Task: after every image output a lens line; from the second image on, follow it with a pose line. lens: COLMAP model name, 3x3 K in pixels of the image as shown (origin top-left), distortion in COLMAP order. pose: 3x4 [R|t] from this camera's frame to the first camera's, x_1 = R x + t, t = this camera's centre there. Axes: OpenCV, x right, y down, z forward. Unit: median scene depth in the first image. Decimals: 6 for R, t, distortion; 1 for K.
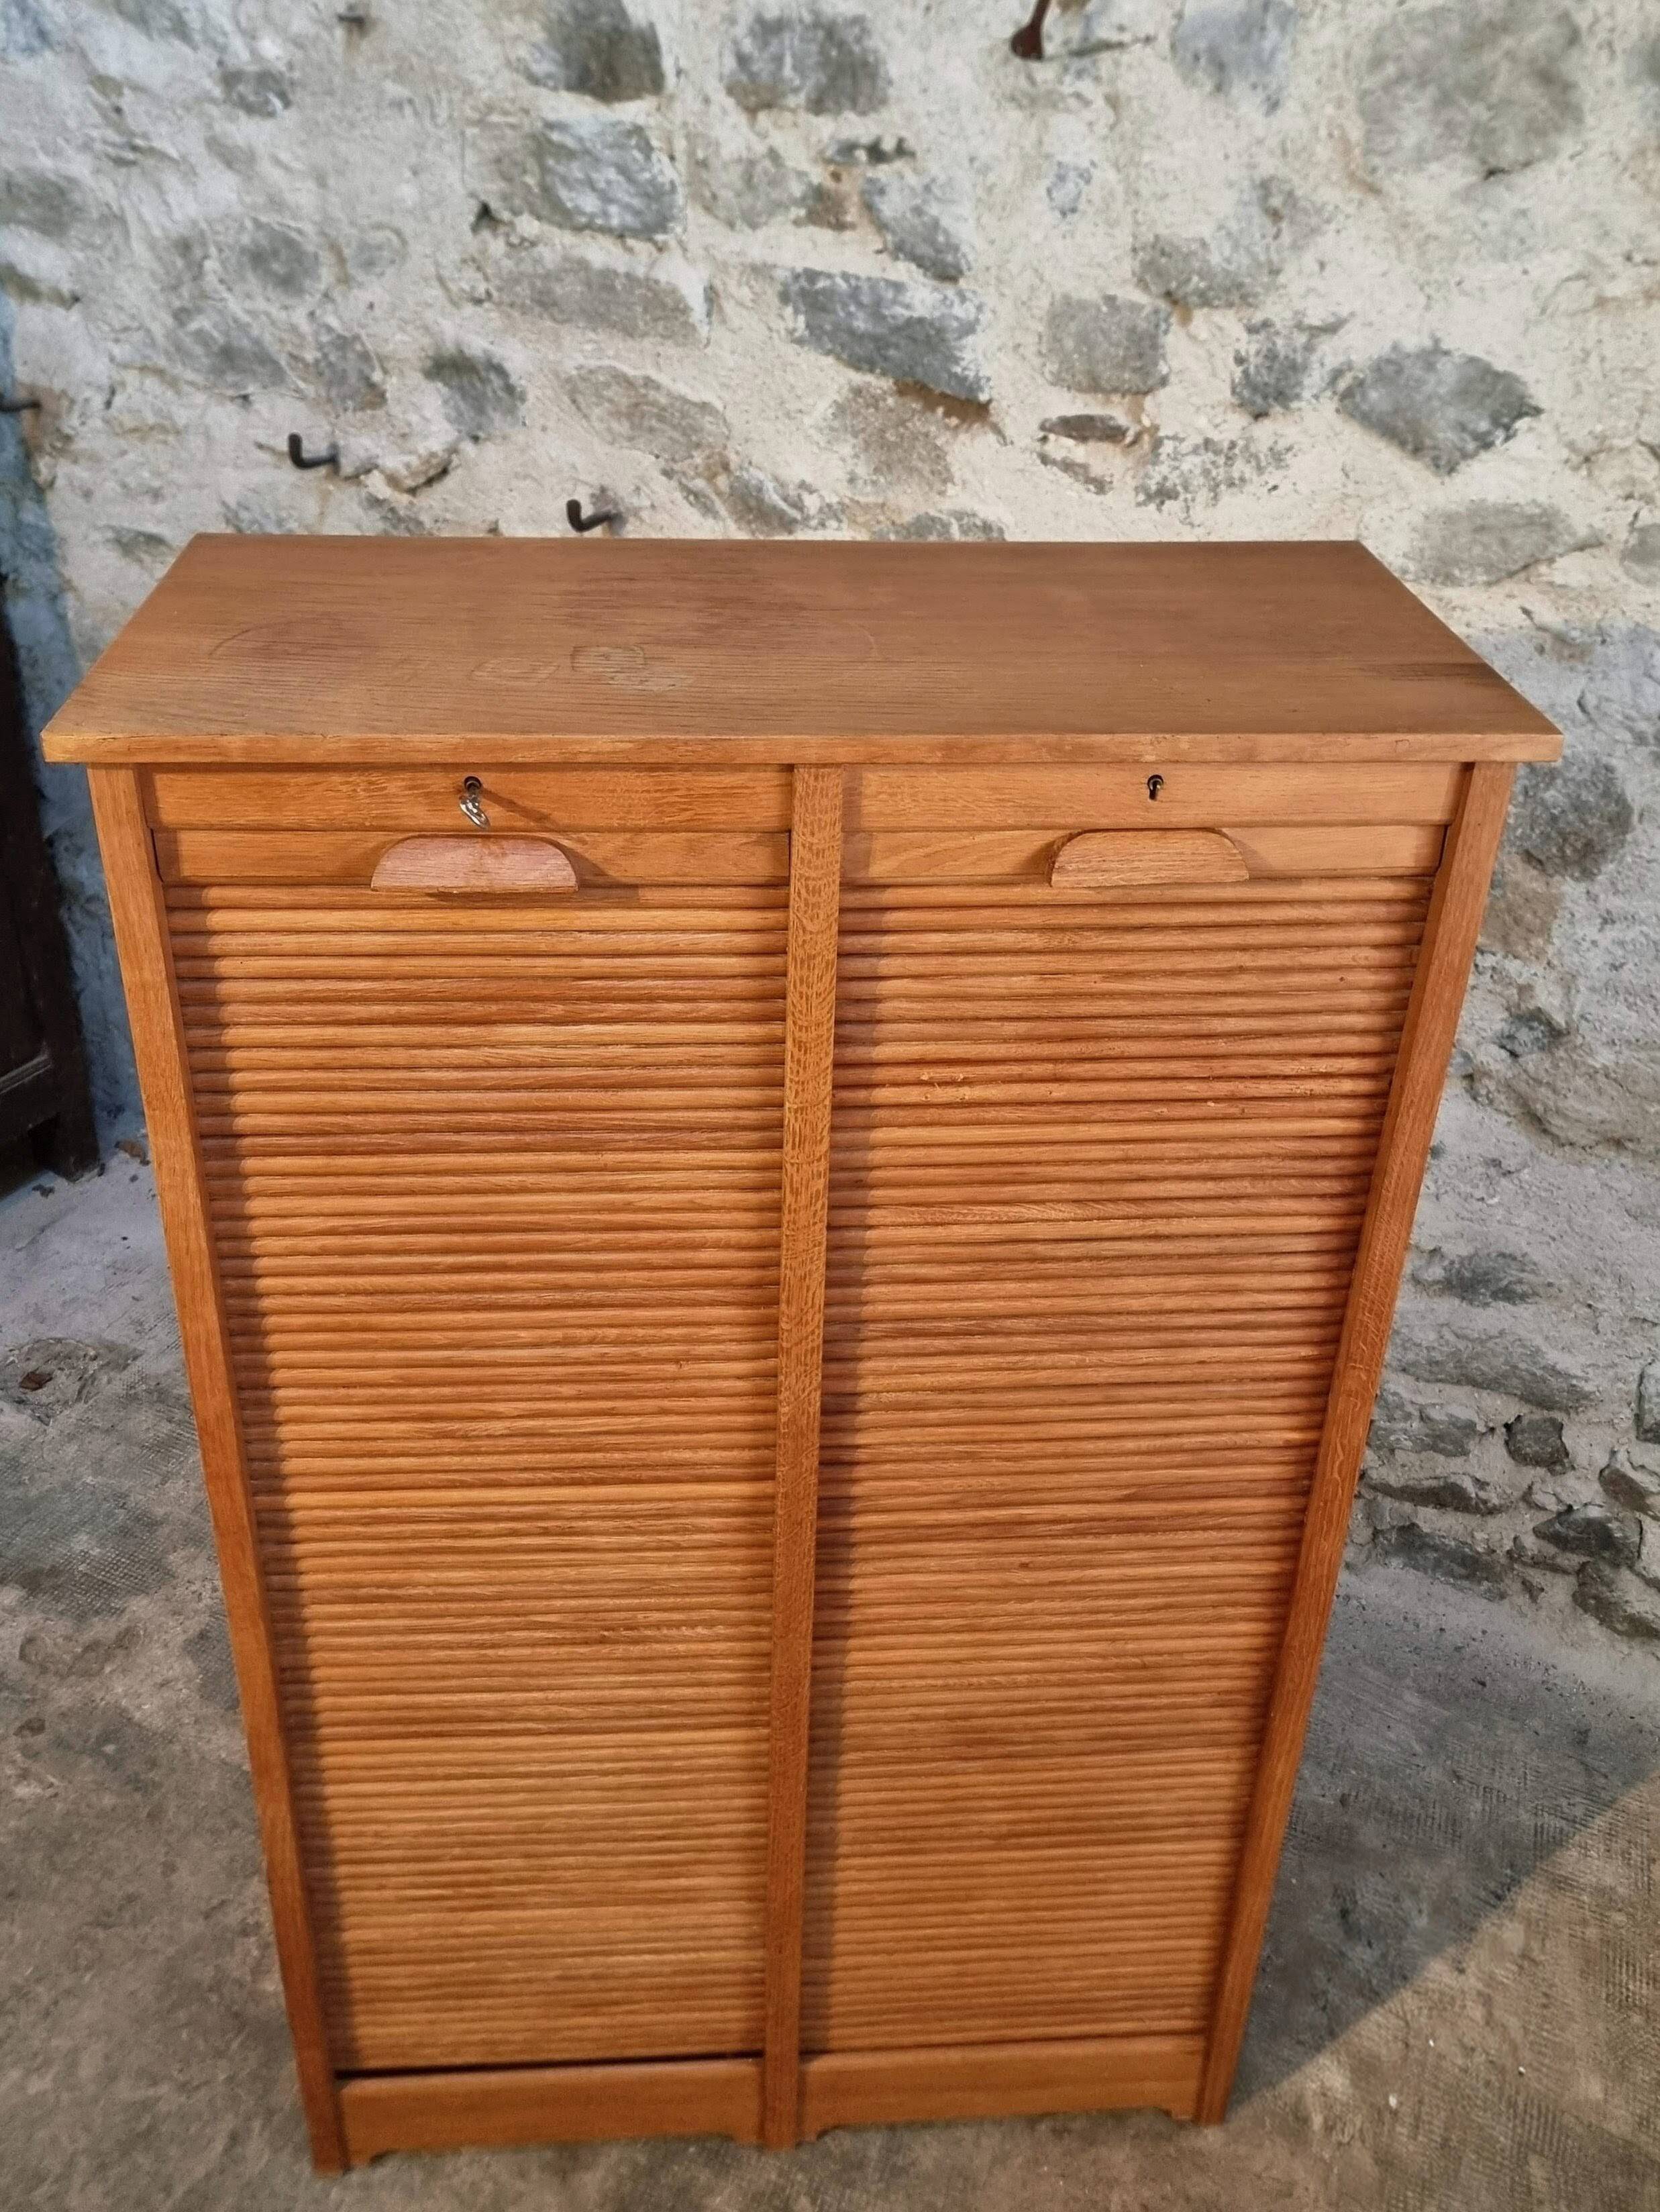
lens RADIAL K [[1892.4, 0, 822.4], [0, 1892.4, 940.9], [0, 0, 1]] dist [0.052304, -0.053915]
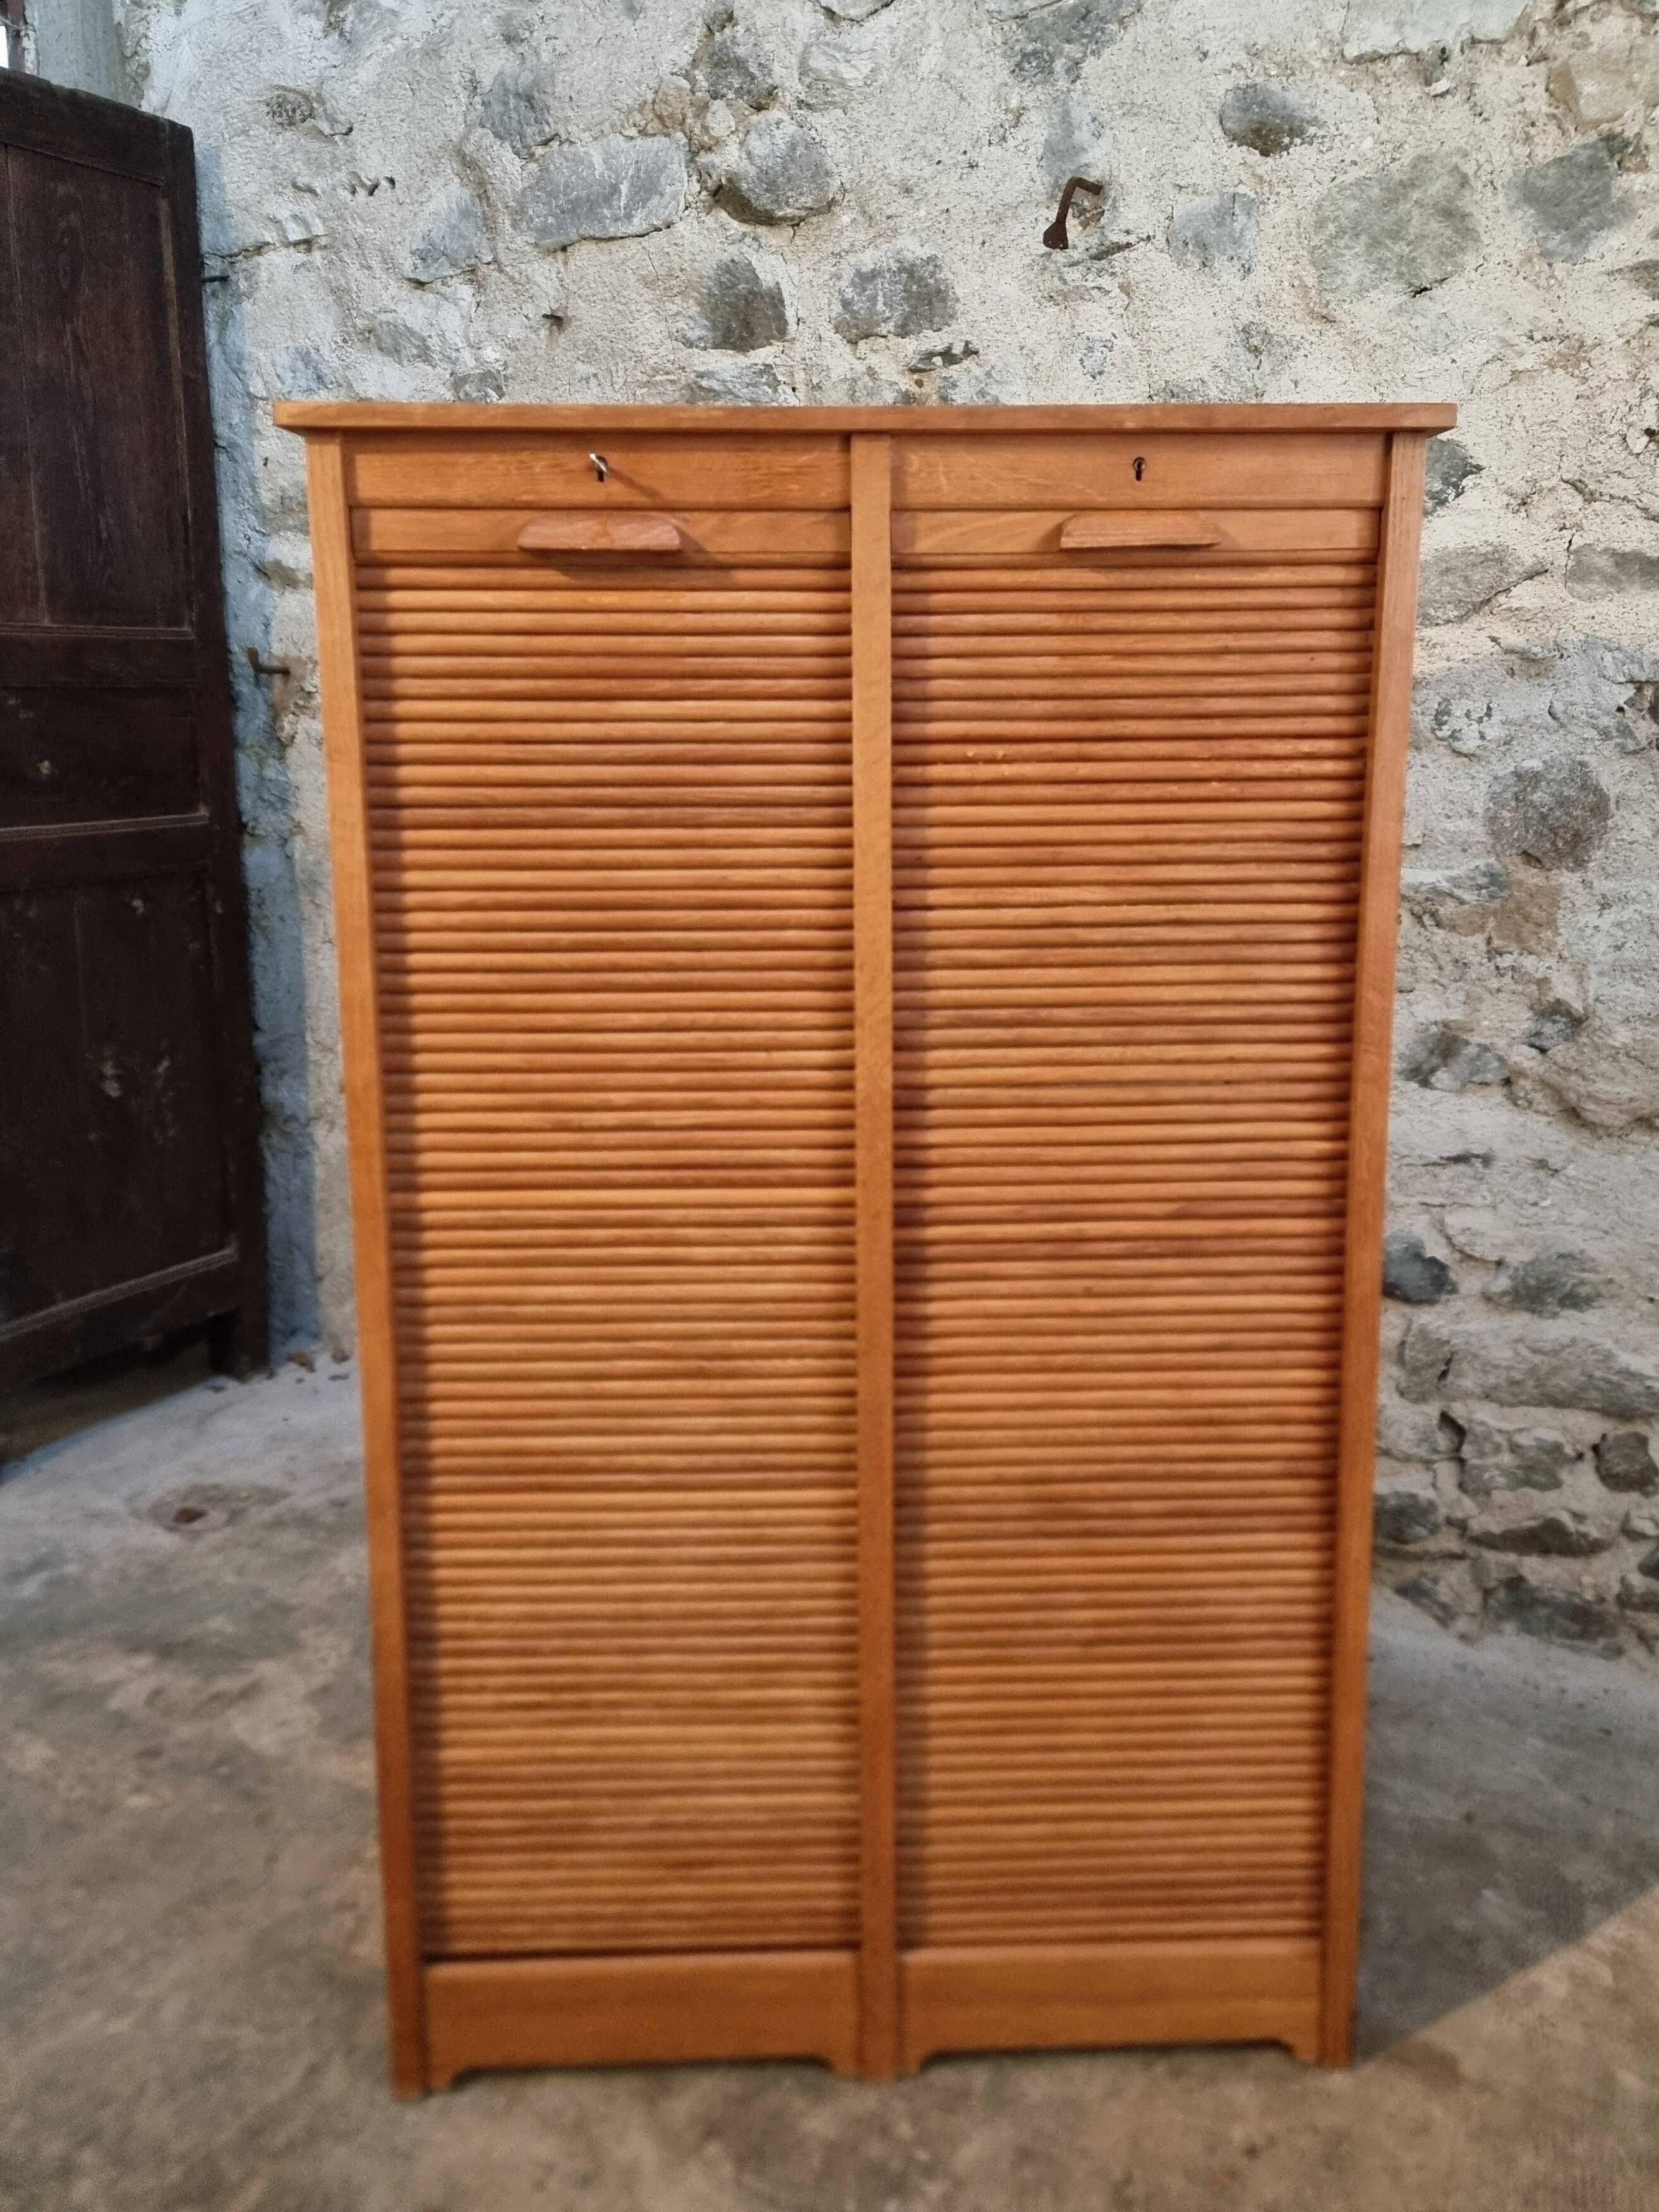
lens RADIAL K [[1789.6, 0, 905.3], [0, 1789.6, 982.3], [0, 0, 1]] dist [0.056785, -0.046071]
pose [[0.998971, -0.023588, -0.038738, 0.033804], [0.010280, 0.949647, -0.313152, 0.350534], [0.044174, 0.312432, 0.948913, -0.024809]]
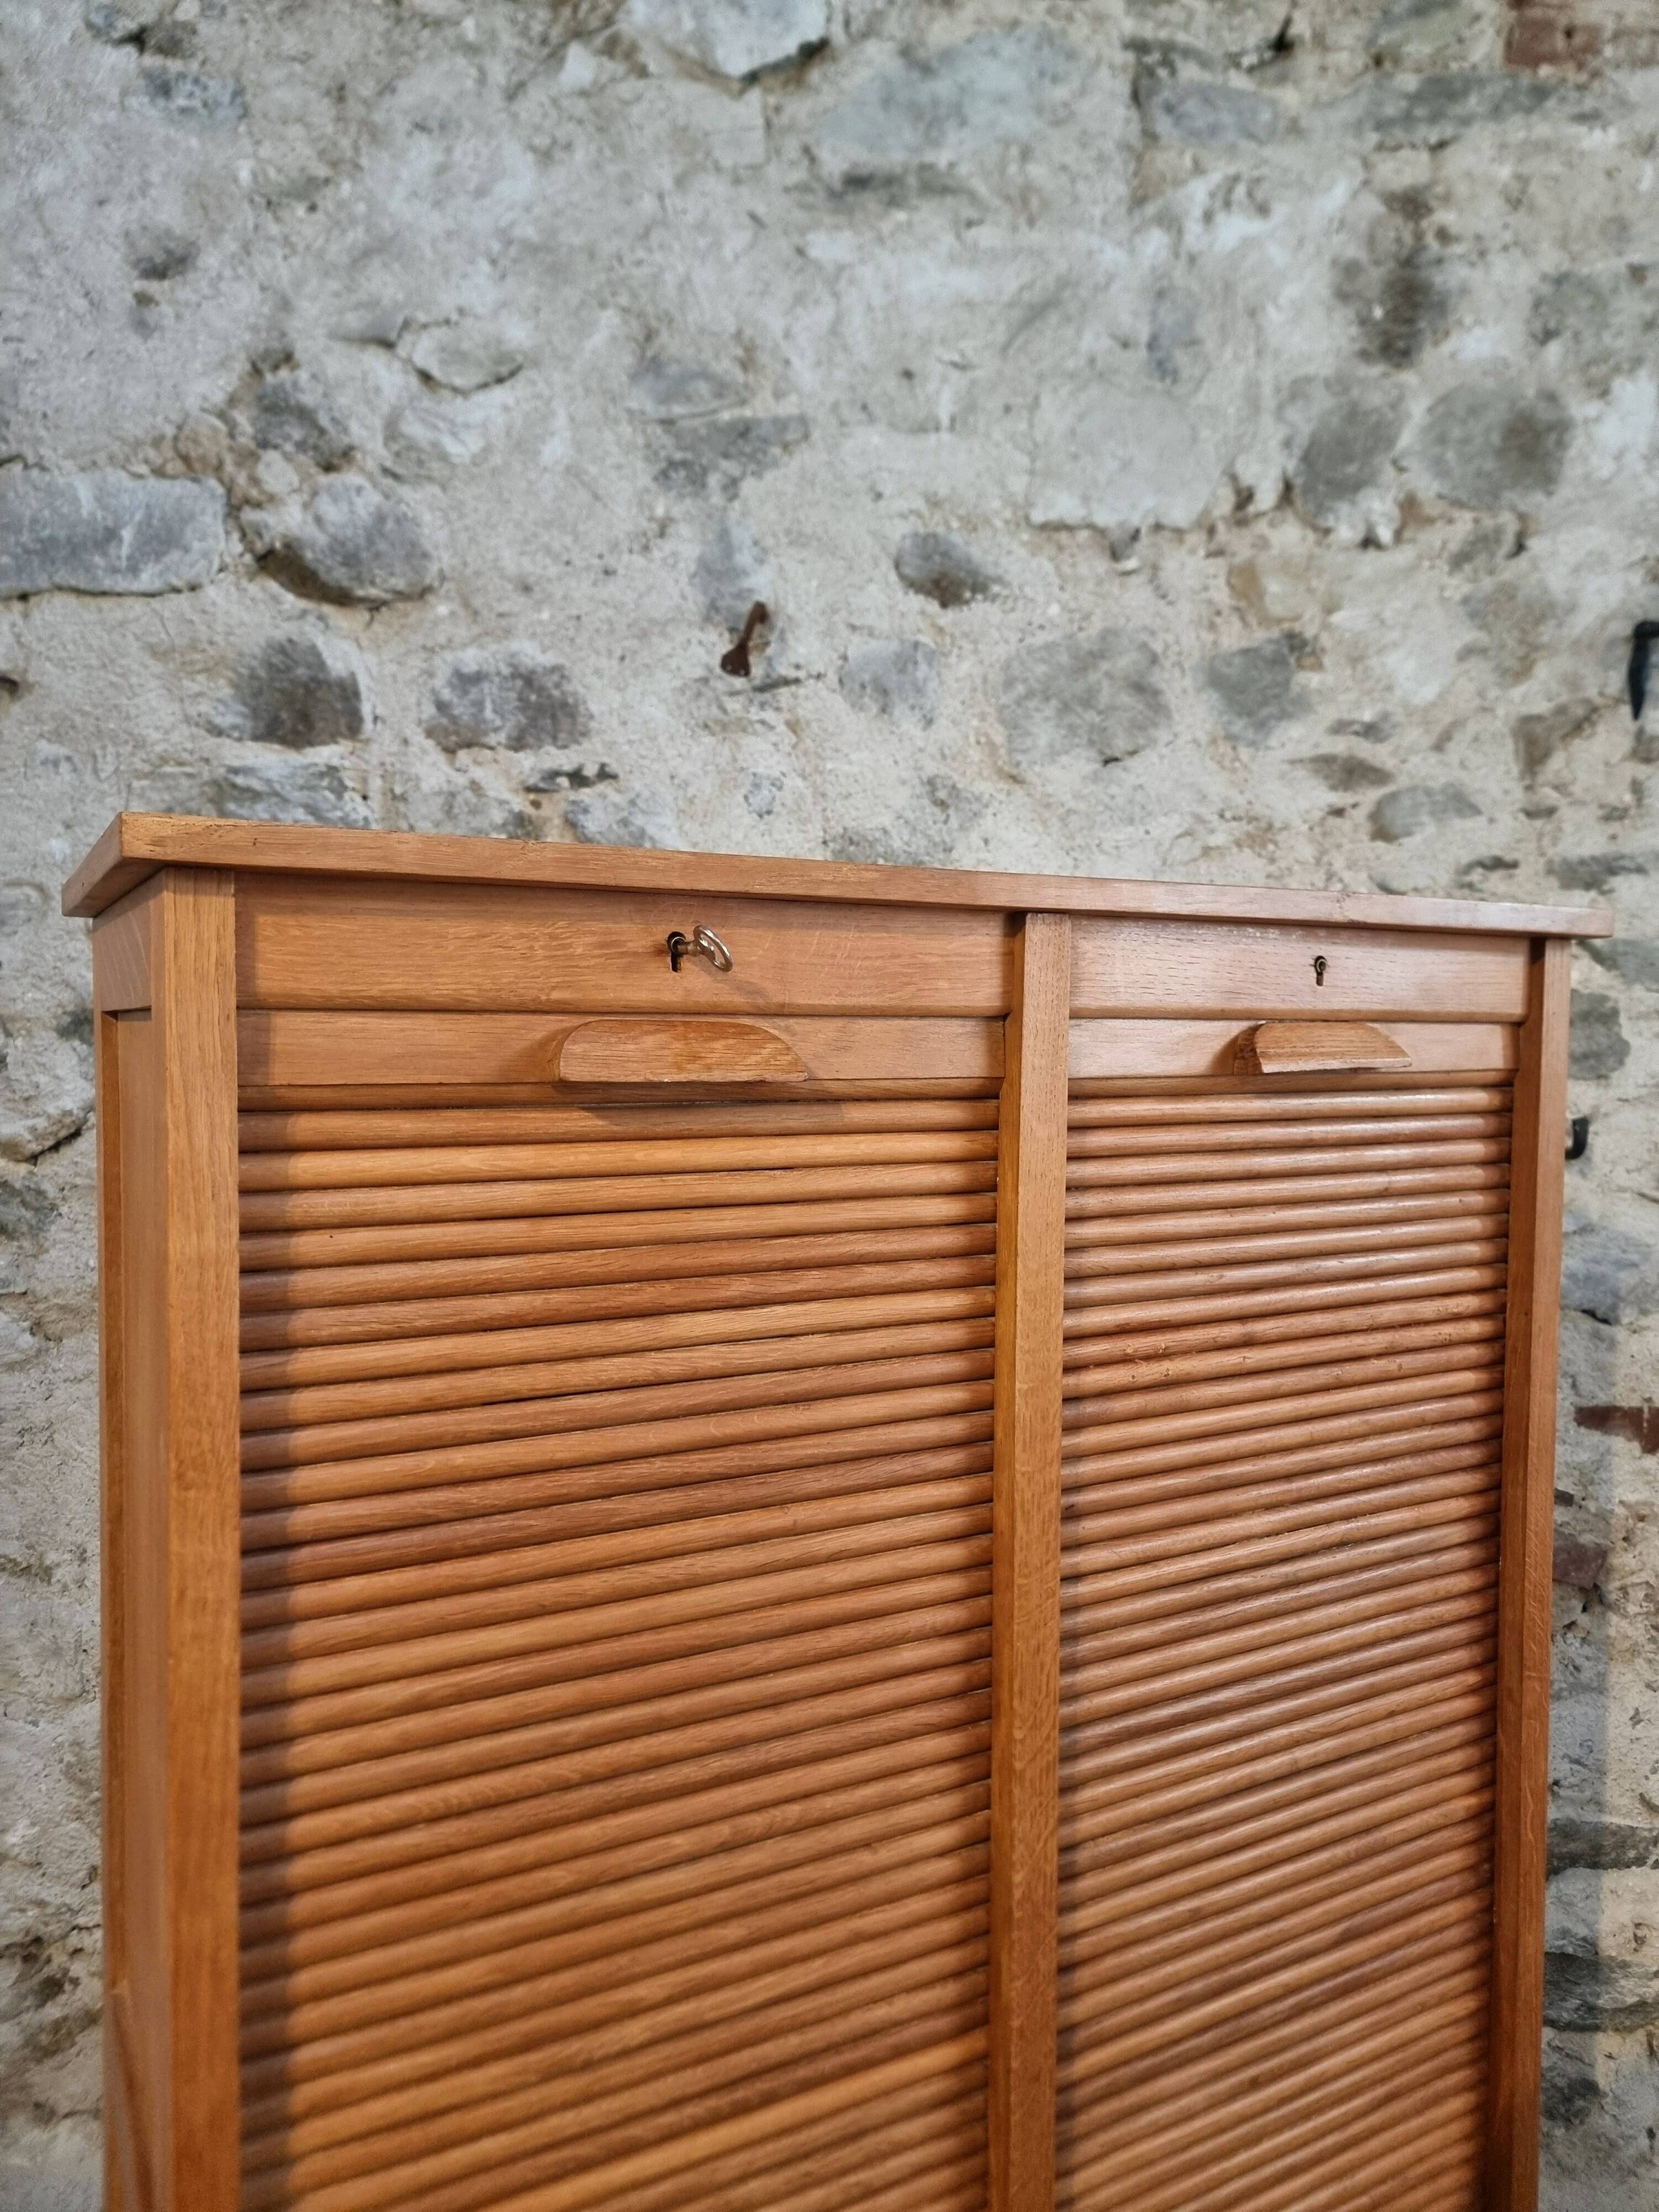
lens RADIAL K [[1547.6, 0, 829.9], [0, 1547.6, 1106.2], [0, 0, 1]] dist [0.061605, -0.048603]
pose [[0.904158, -0.041343, 0.425194, -0.220033], [0.218935, 0.899506, -0.378095, 0.127464], [-0.366833, 0.434947, 0.822347, 0.266526]]
